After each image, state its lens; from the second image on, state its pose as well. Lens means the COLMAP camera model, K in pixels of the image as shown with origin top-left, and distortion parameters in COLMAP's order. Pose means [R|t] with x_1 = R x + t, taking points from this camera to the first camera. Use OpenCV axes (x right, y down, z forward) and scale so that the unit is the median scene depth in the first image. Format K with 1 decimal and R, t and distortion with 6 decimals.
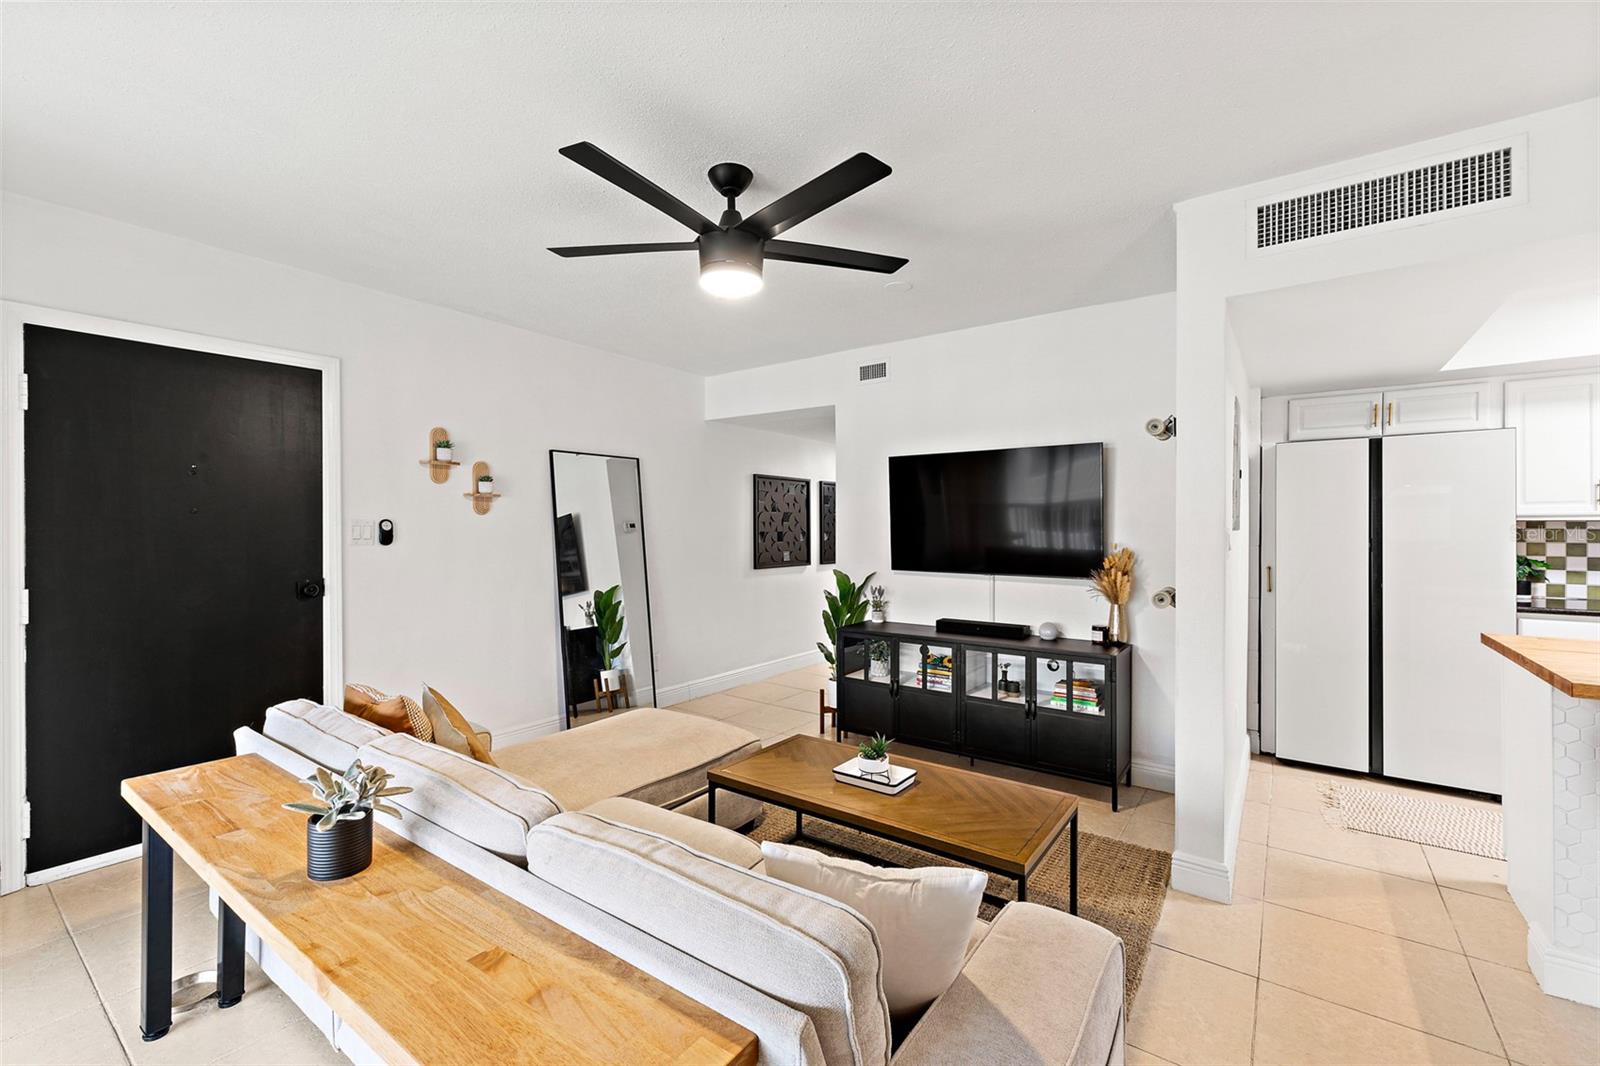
lens RADIAL K [[673.8, 0, 792.0], [0, 673.8, 528.6], [0, 0, 1]] dist [0.005114, -0.001499]
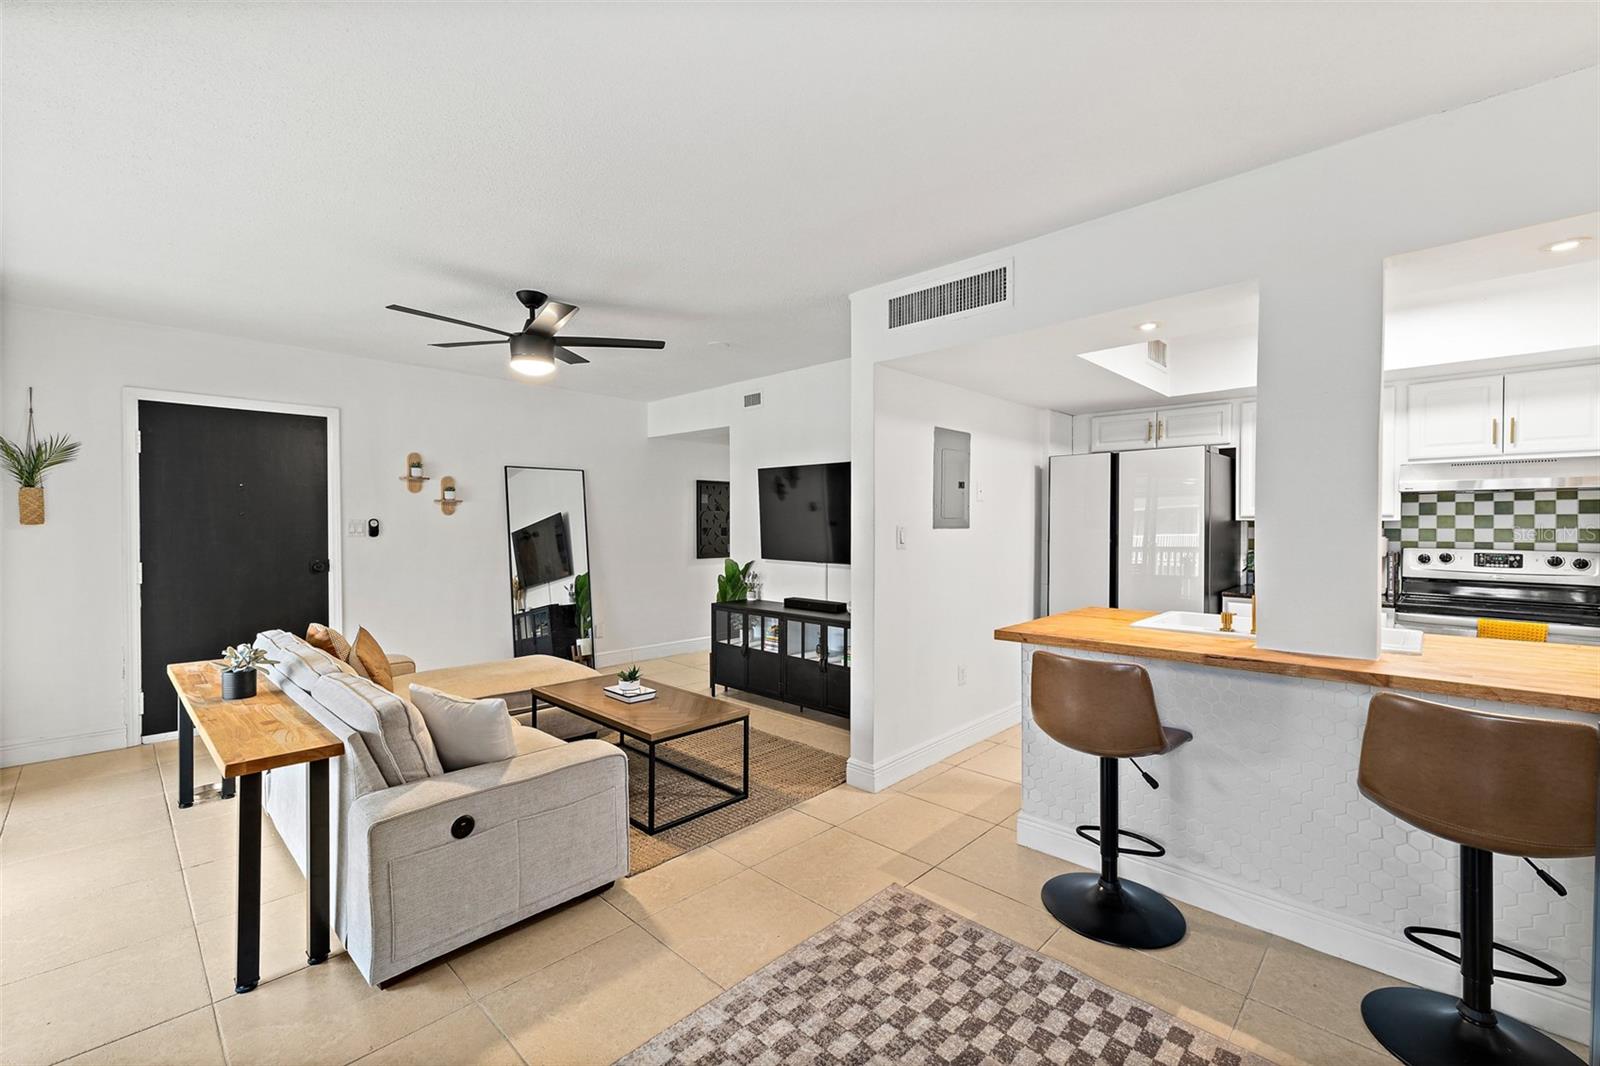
lens RADIAL K [[673.8, 0, 795.5], [0, 673.8, 528.9], [0, 0, 1]] dist [0.005114, -0.001499]
pose [[0.990919, 0.002800, -0.134429, 0.443042], [-0.001628, 0.999960, 0.008830, -0.006285], [0.134448, -0.008531, 0.990884, -0.273763]]
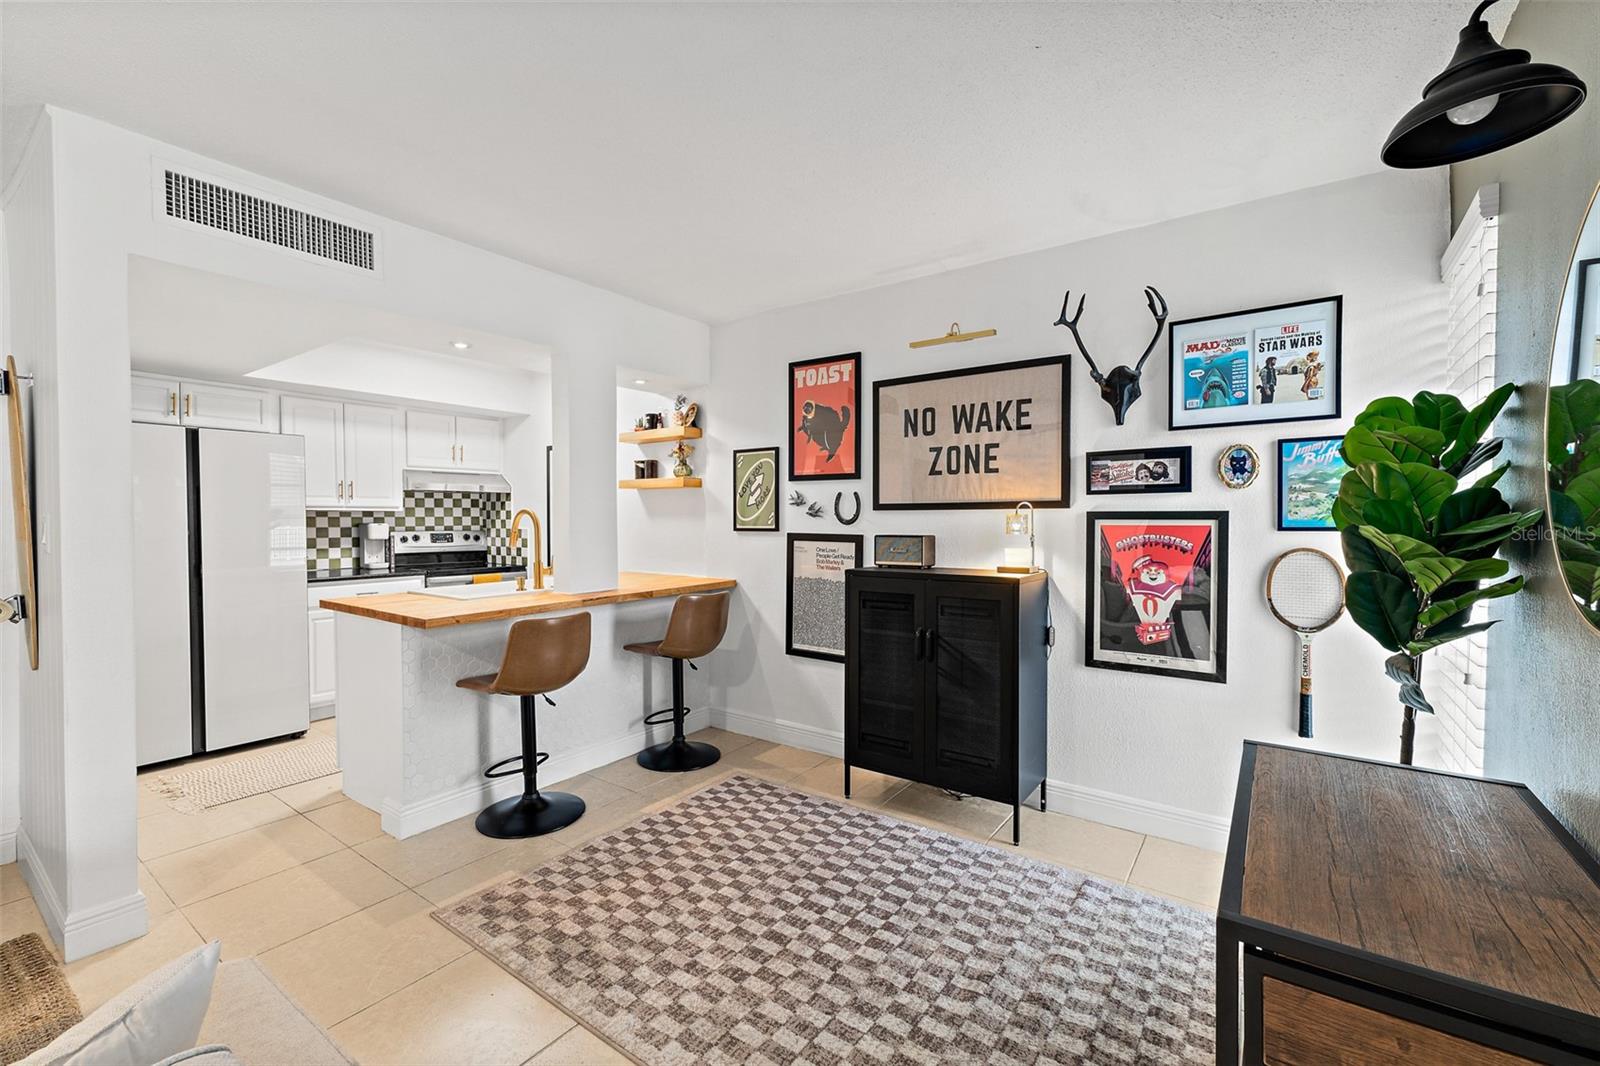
lens RADIAL K [[673.8, 0, 790.6], [0, 673.8, 528.2], [0, 0, 1]] dist [0.005114, -0.001499]
pose [[-0.006302, -0.017237, 0.999832, -0.164076], [-0.000991, 0.999851, 0.017231, -0.000712], [-0.999980, -0.000882, -0.006318, 0.096497]]
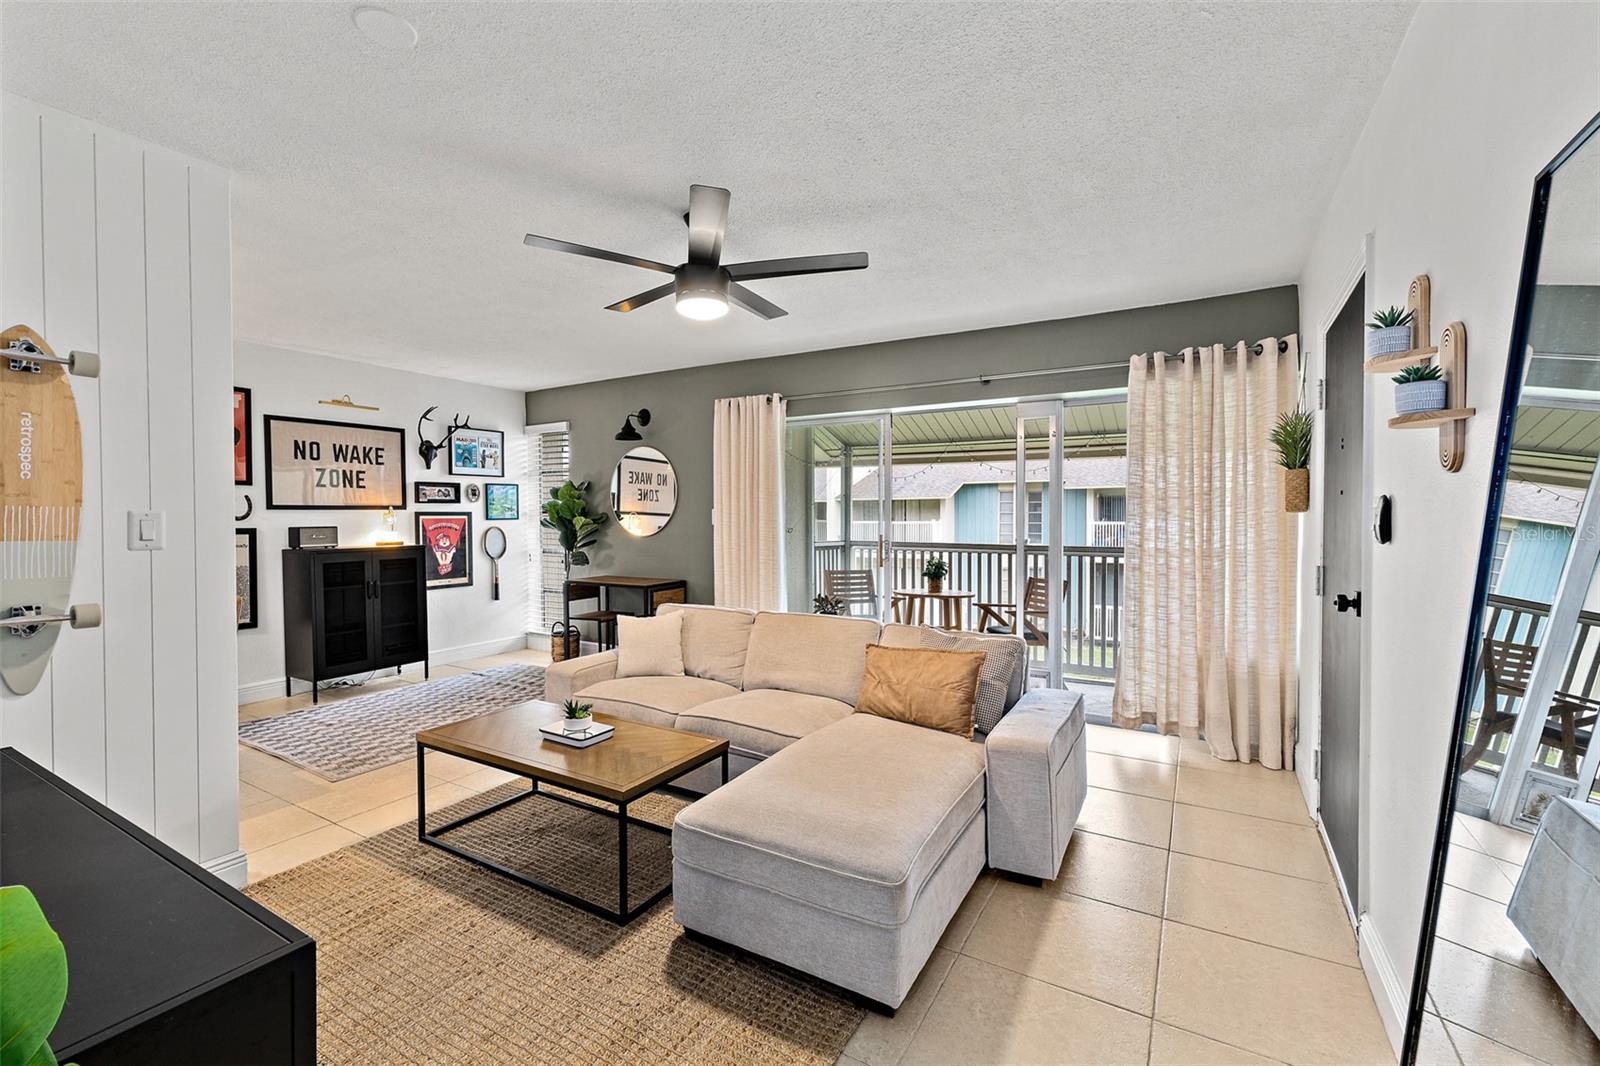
lens RADIAL K [[673.8, 0, 794.3], [0, 673.8, 520.9], [0, 0, 1]] dist [0.005114, -0.001499]
pose [[-0.995310, -0.001498, -0.096727, -0.085698], [-0.002465, 0.999948, 0.009877, -0.003650], [0.096707, 0.010069, -0.995262, 1.399472]]
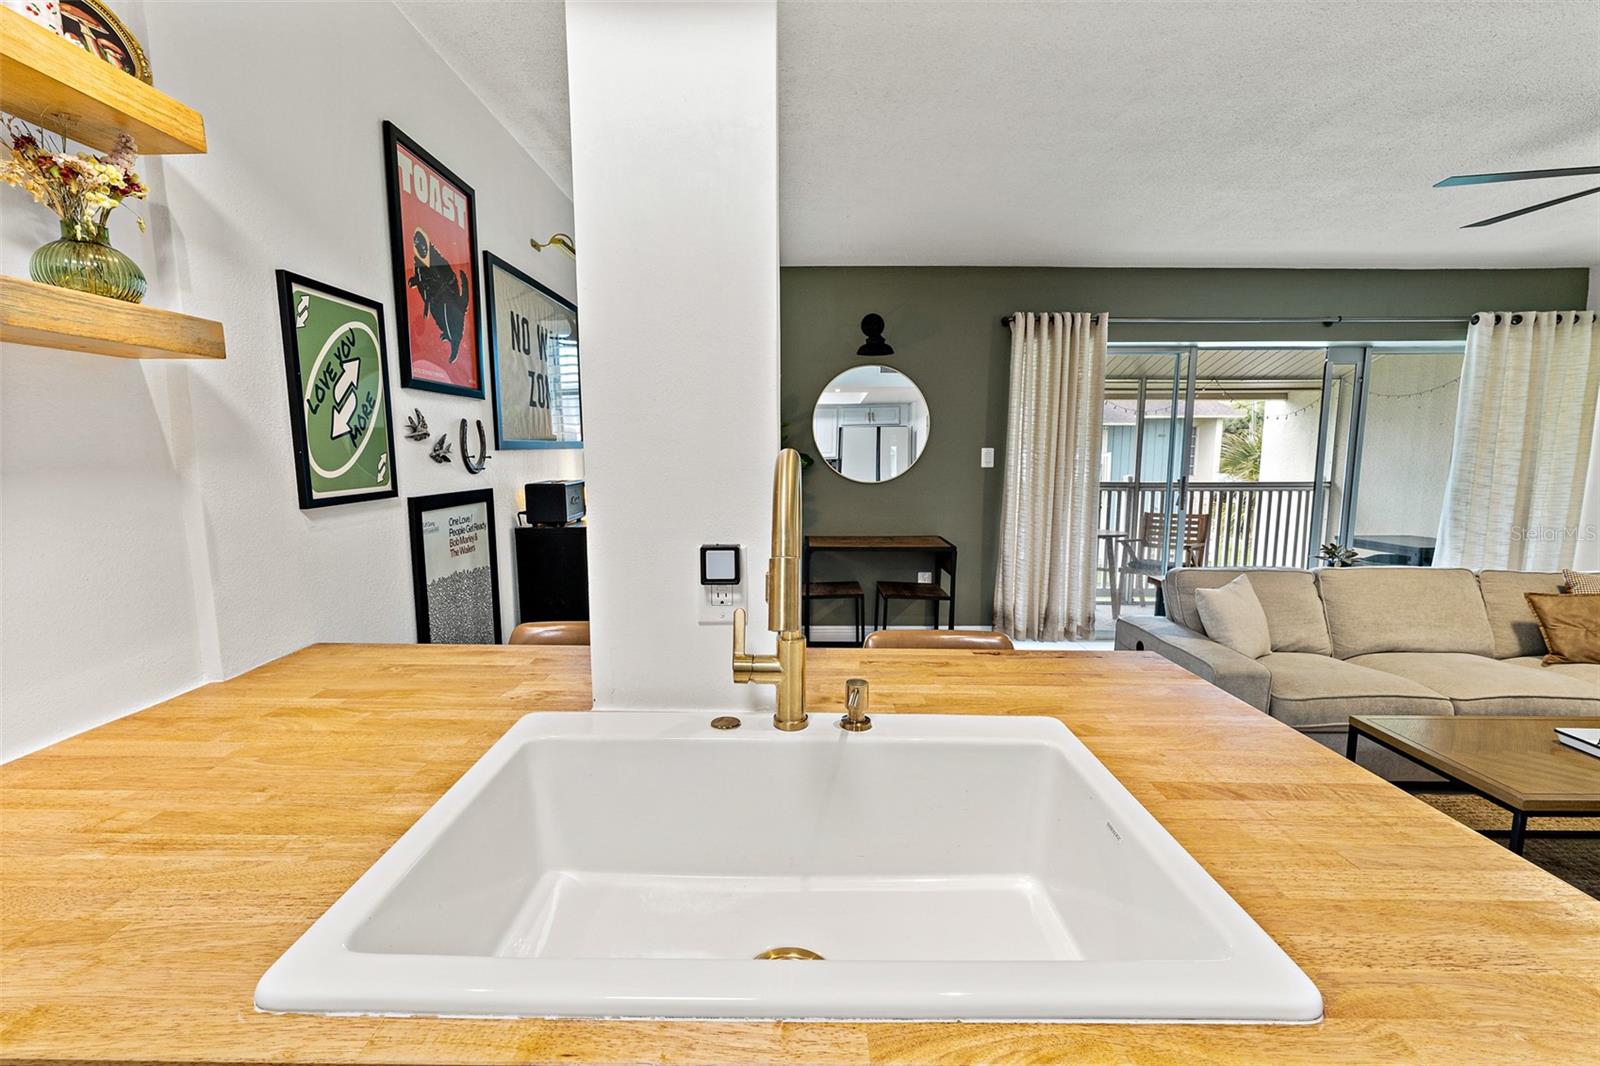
lens RADIAL K [[673.8, 0, 800.2], [0, 673.8, 521.4], [0, 0, 1]] dist [0.005114, -0.001499]
pose [[-0.808170, 0.060836, -0.585799, 0.973705], [-0.001856, 0.994383, 0.105828, -0.011370], [0.588947, 0.086614, -0.803517, 0.677888]]
